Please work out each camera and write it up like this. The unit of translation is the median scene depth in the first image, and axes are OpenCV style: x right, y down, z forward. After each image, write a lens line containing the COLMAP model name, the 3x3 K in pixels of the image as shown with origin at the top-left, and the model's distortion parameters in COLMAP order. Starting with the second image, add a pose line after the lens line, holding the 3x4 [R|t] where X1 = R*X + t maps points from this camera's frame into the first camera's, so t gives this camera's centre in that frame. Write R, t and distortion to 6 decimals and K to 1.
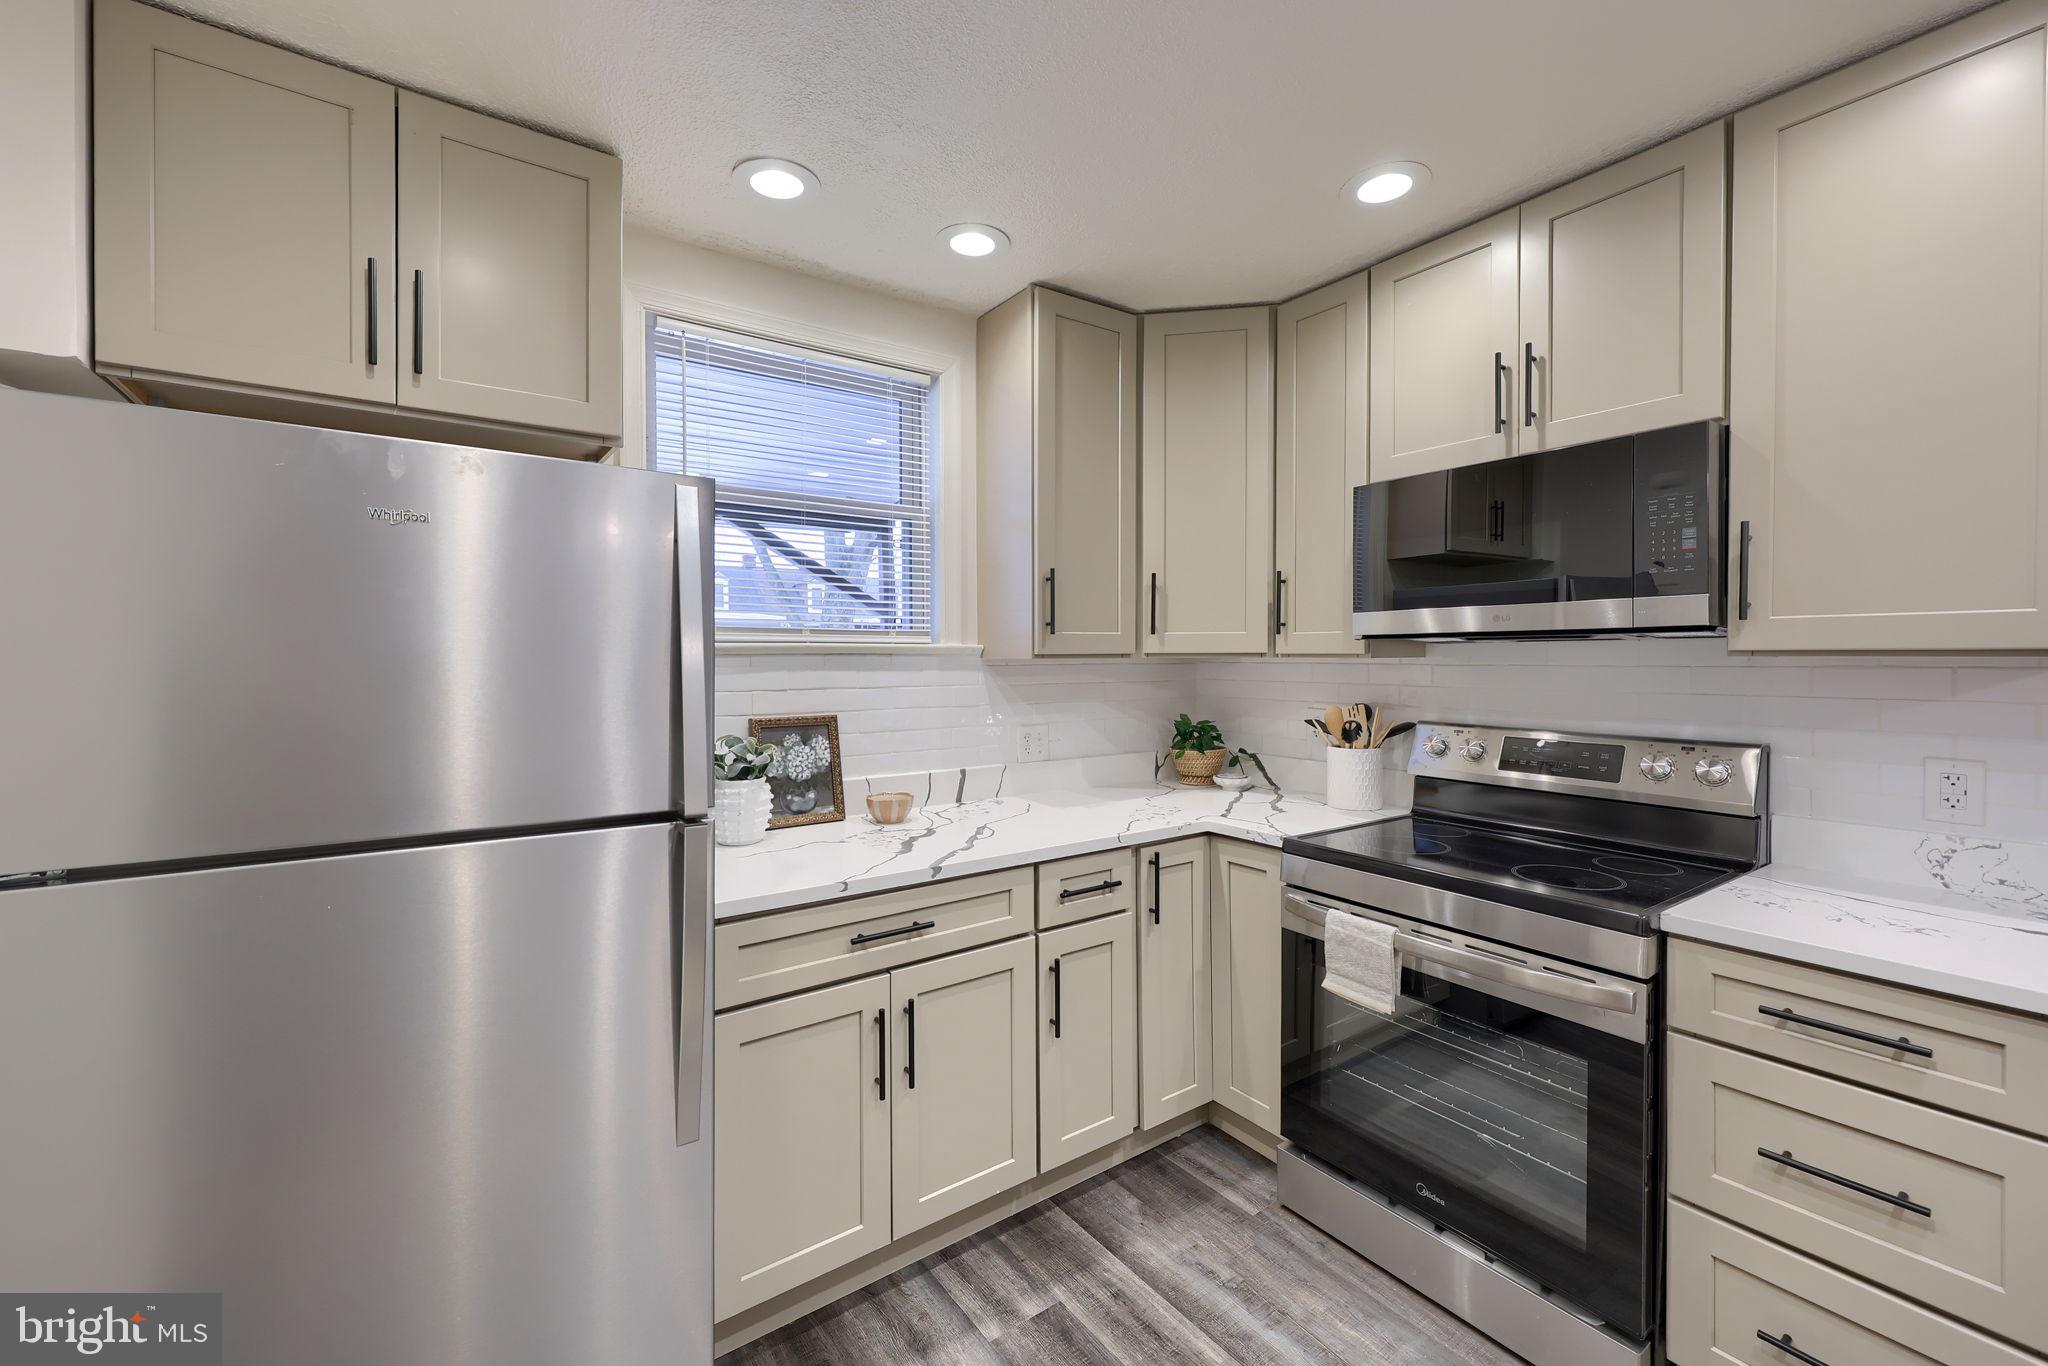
lens RADIAL K [[826.4, 0, 1004.5], [0, 826.4, 665.5], [0, 0, 1]] dist [0.000300, -0.000240]
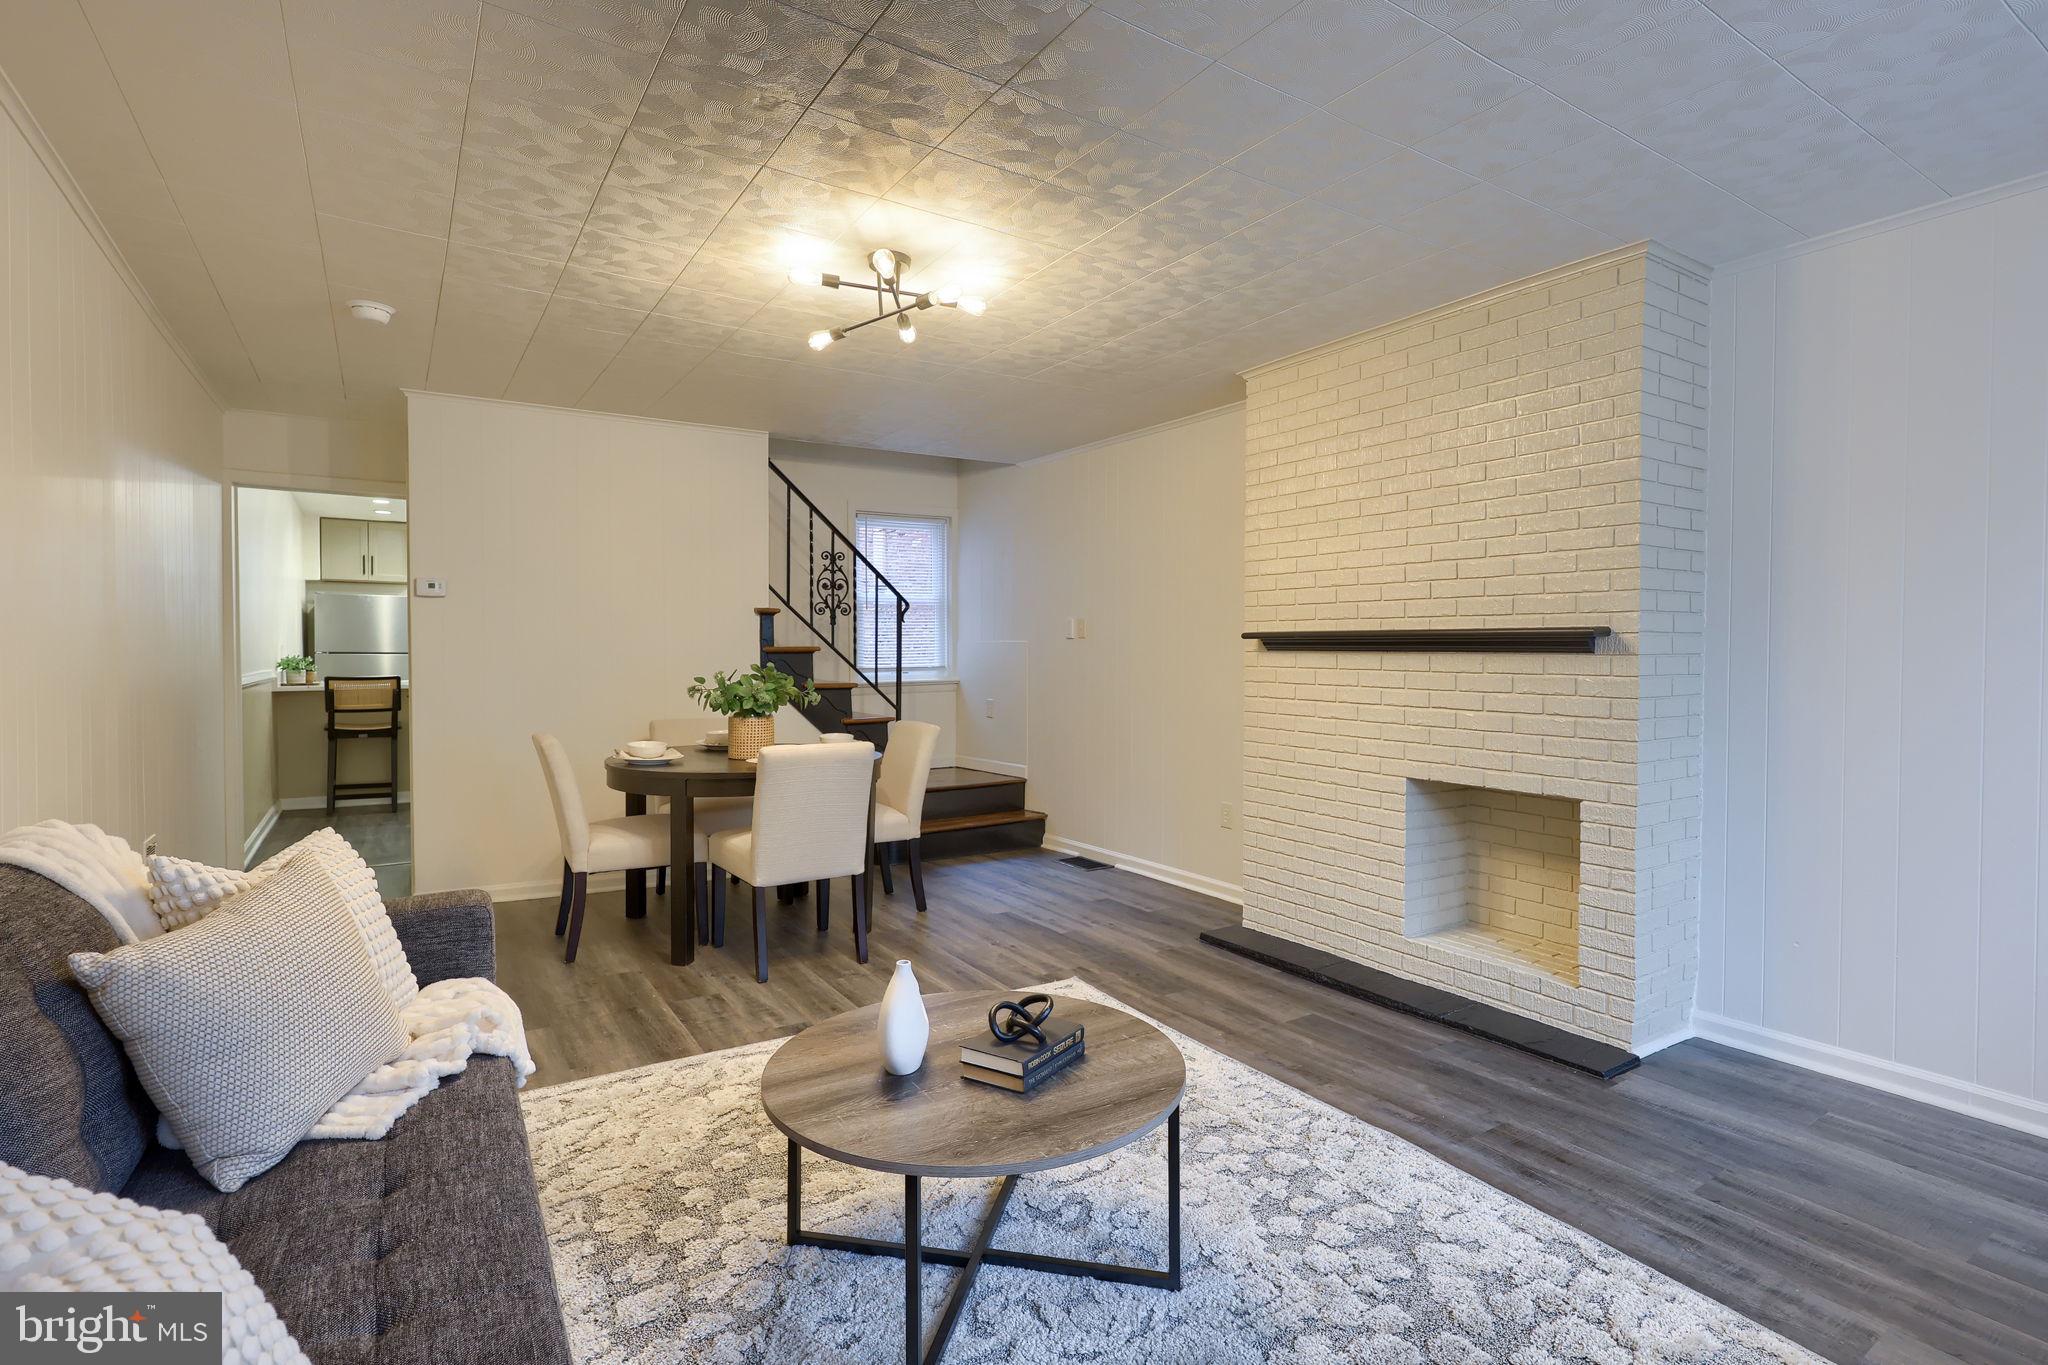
lens RADIAL K [[993.4, 0, 1024.0], [0, 993.4, 682.5], [0, 0, 1]] dist [-0.009451, 0.000609]
pose [[0.998620, 0.011743, -0.051194, 2.978610], [-0.010401, 0.999597, 0.026411, 0.102913], [0.051484, -0.025842, 0.998339, -4.029103]]
